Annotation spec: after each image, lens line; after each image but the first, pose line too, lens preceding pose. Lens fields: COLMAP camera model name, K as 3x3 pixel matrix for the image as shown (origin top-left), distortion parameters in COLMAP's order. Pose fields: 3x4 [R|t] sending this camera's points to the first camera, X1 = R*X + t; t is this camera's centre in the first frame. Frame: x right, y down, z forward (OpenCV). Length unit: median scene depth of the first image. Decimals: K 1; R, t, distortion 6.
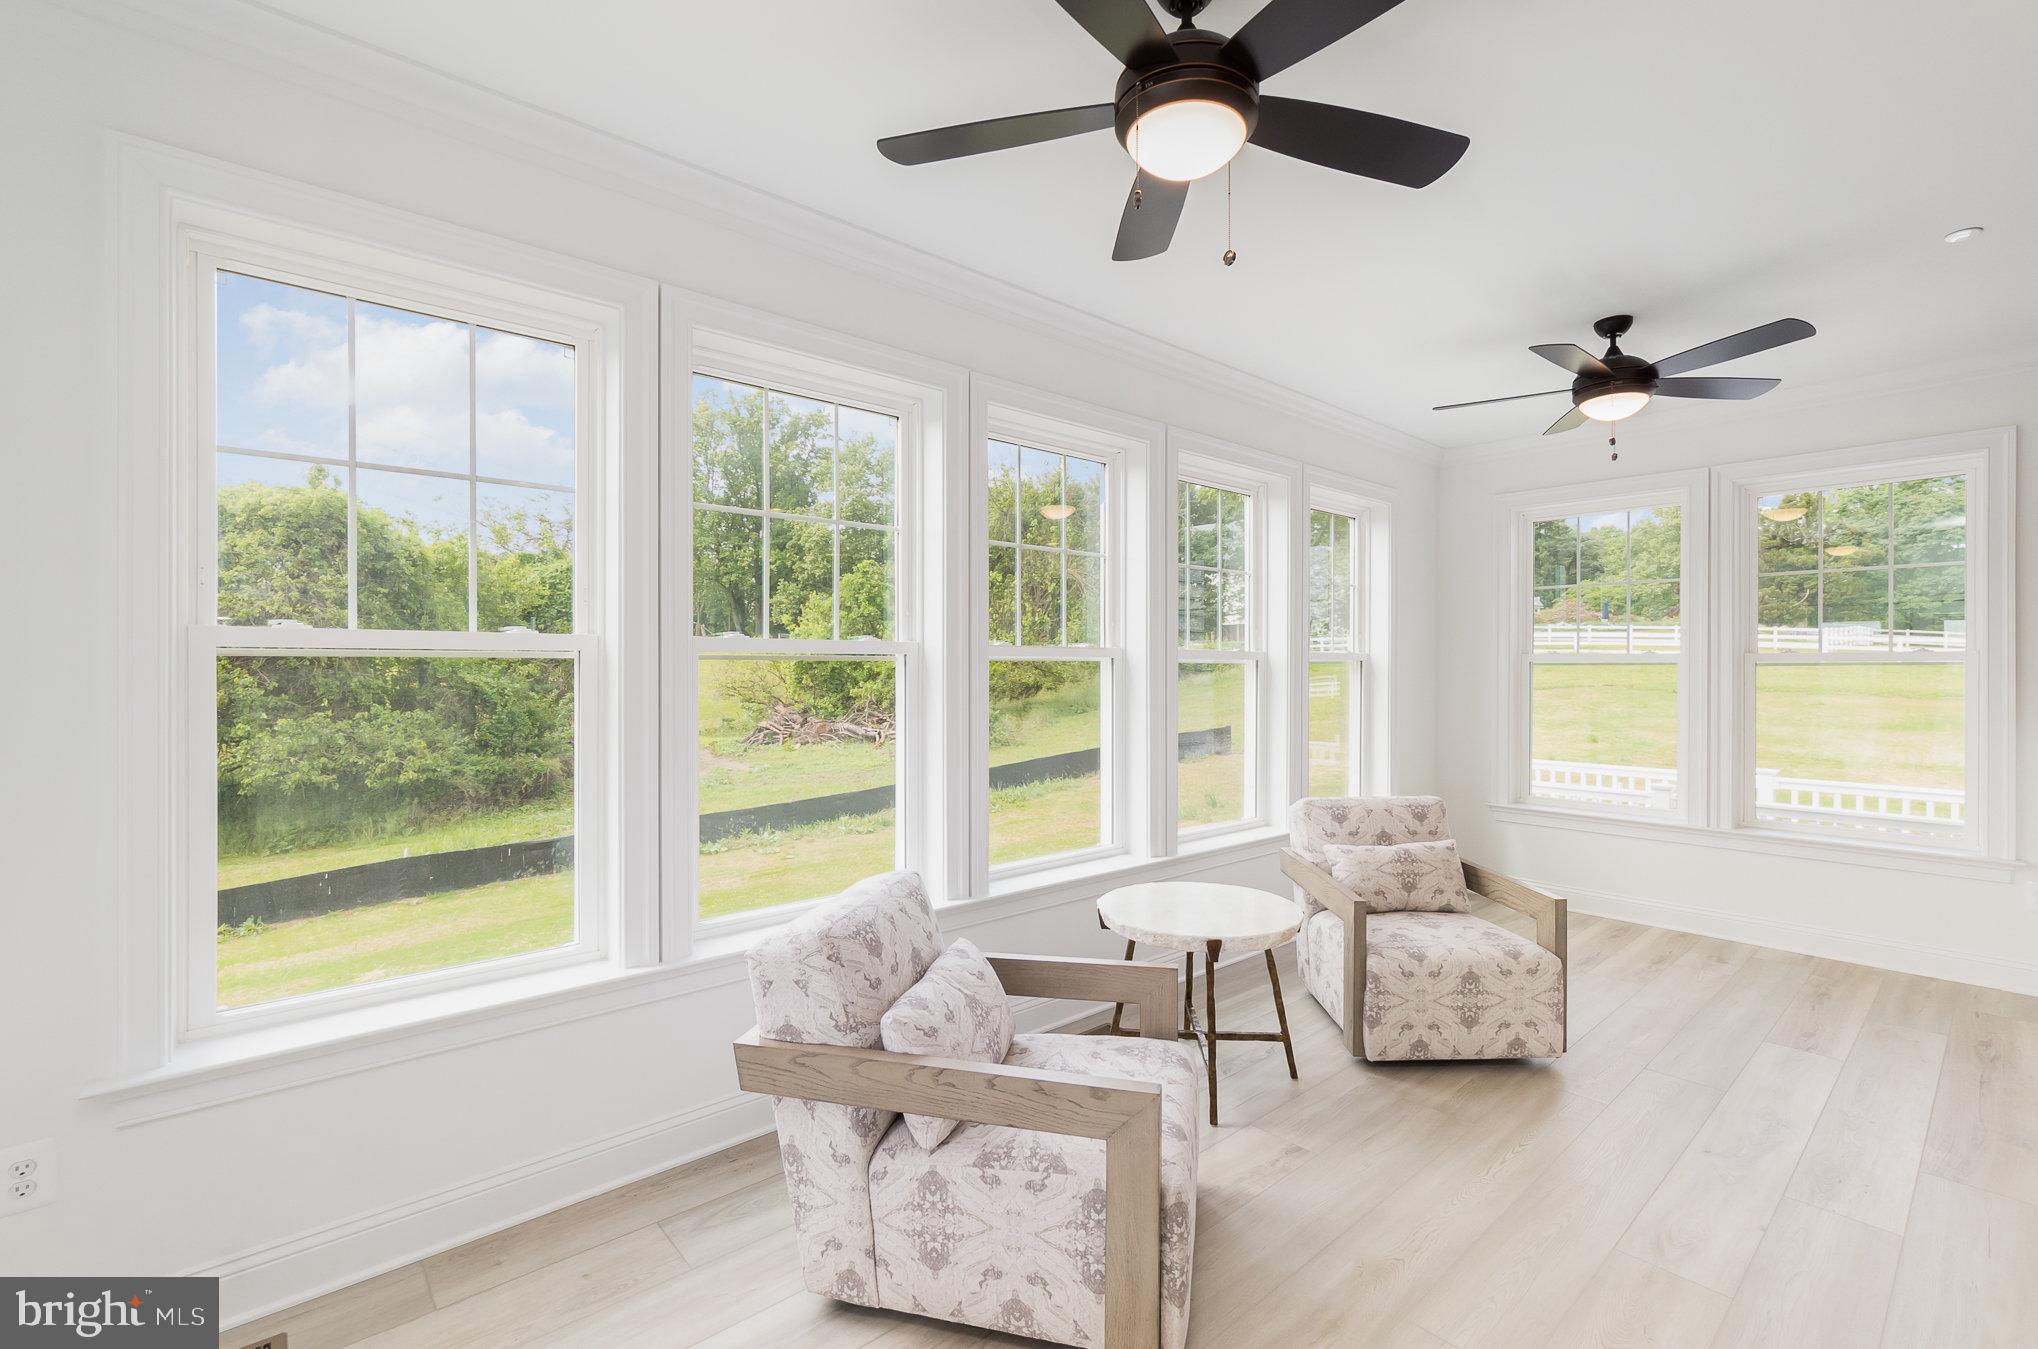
lens RADIAL K [[900.2, 0, 1024.4], [0, 900.2, 668.7], [0, 0, 1]] dist [-0.004053, 0.000270]
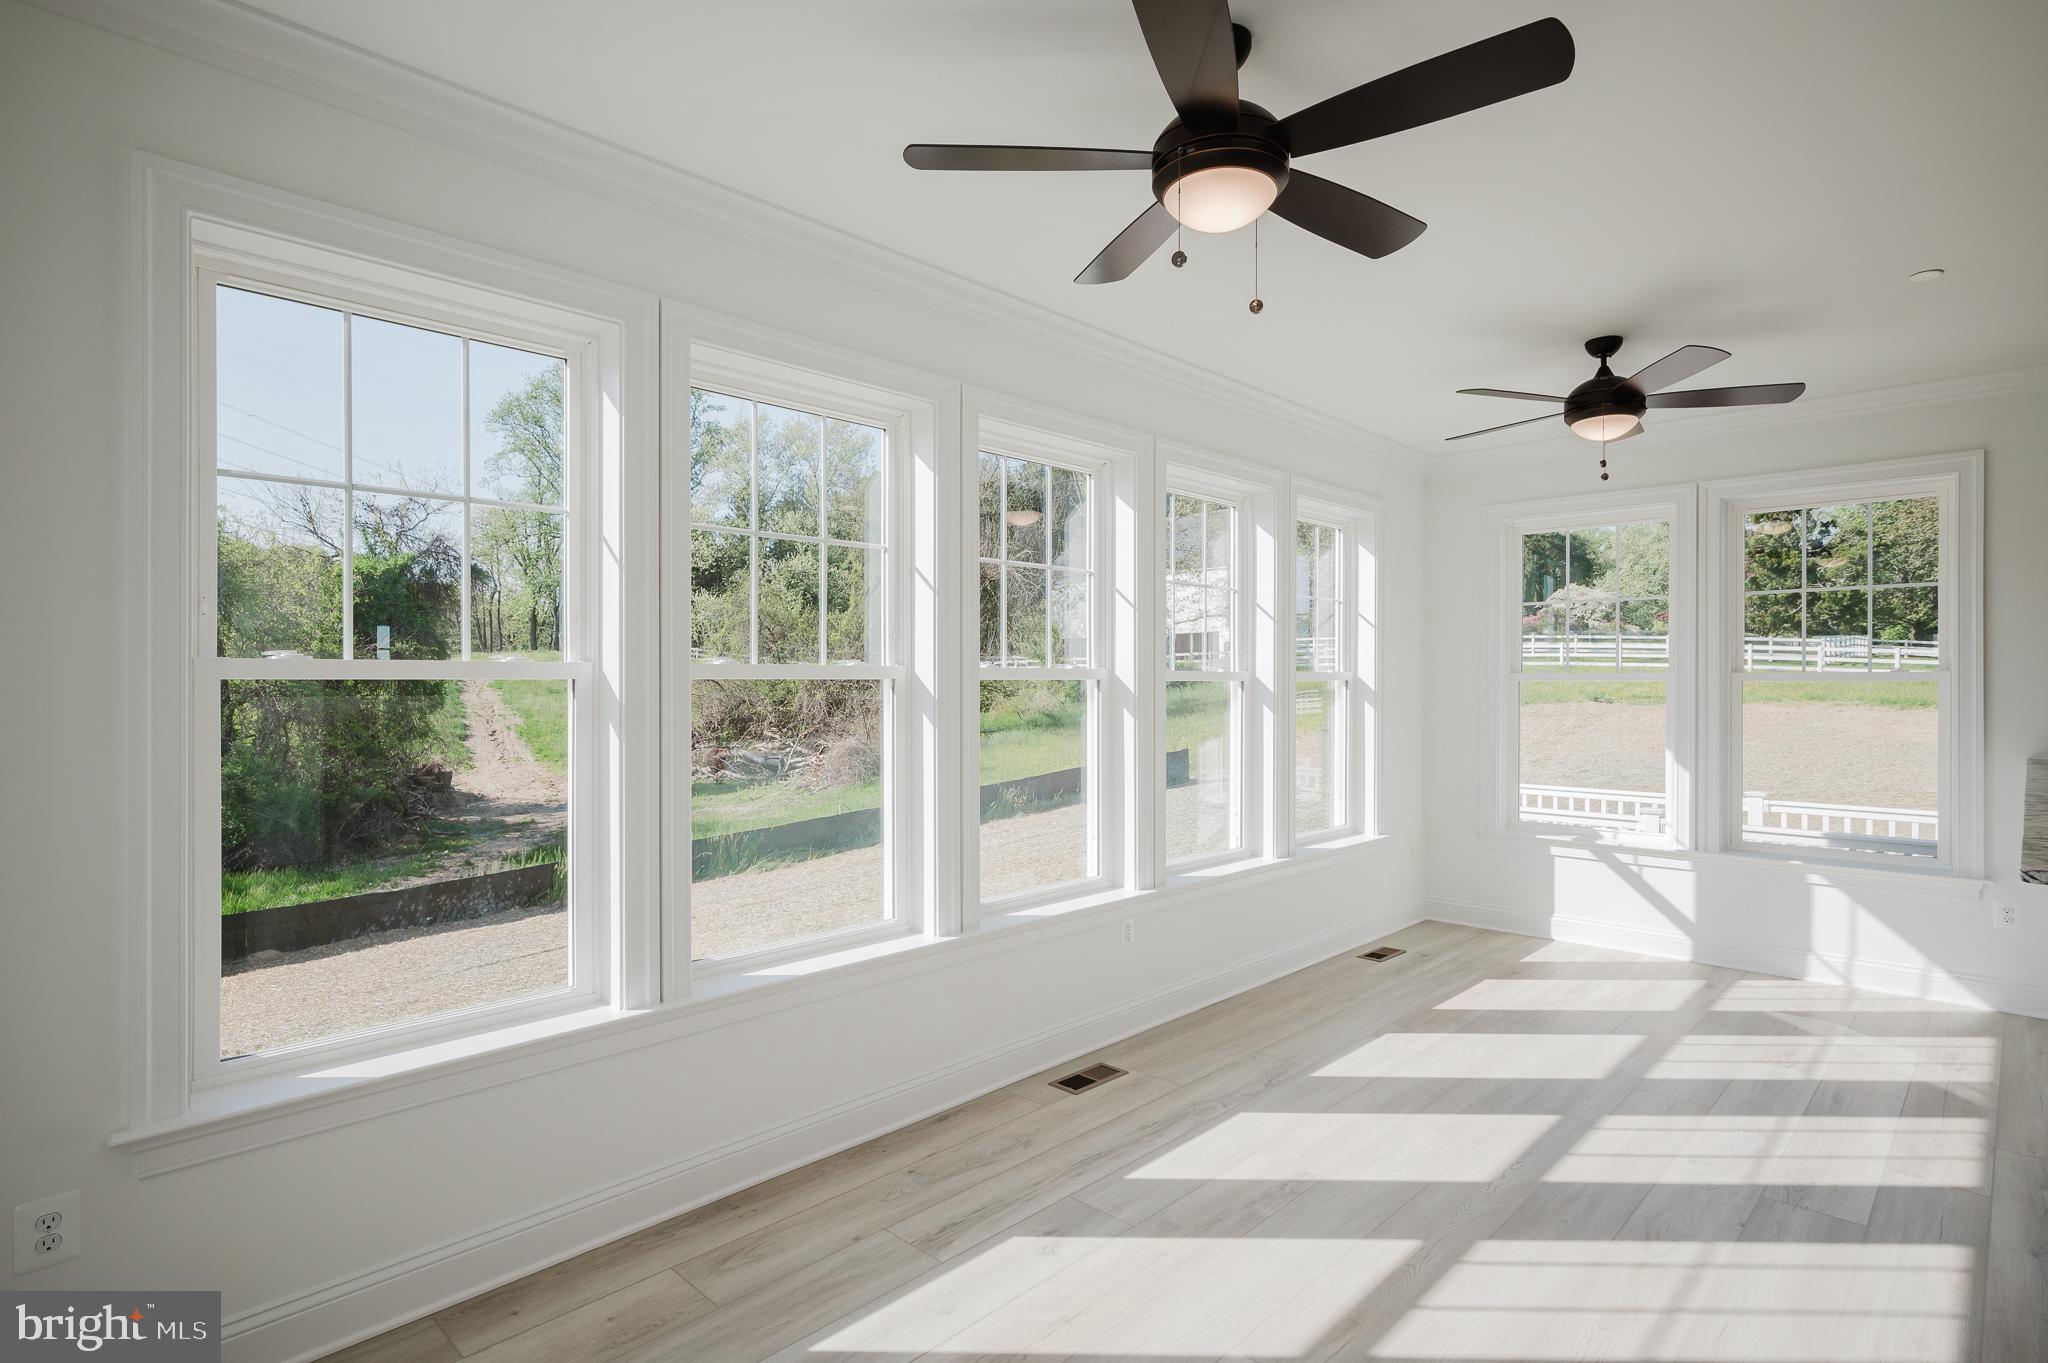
lens RADIAL K [[1073.8, 0, 1017.0], [0, 1073.8, 685.2], [0, 0, 1]] dist [0.004019, -0.000005]
pose [[0.996557, -0.003404, 0.082837, -0.092359], [0.003137, 0.999989, 0.003359, -0.012551], [-0.082848, -0.003088, 0.996557, -0.135114]]
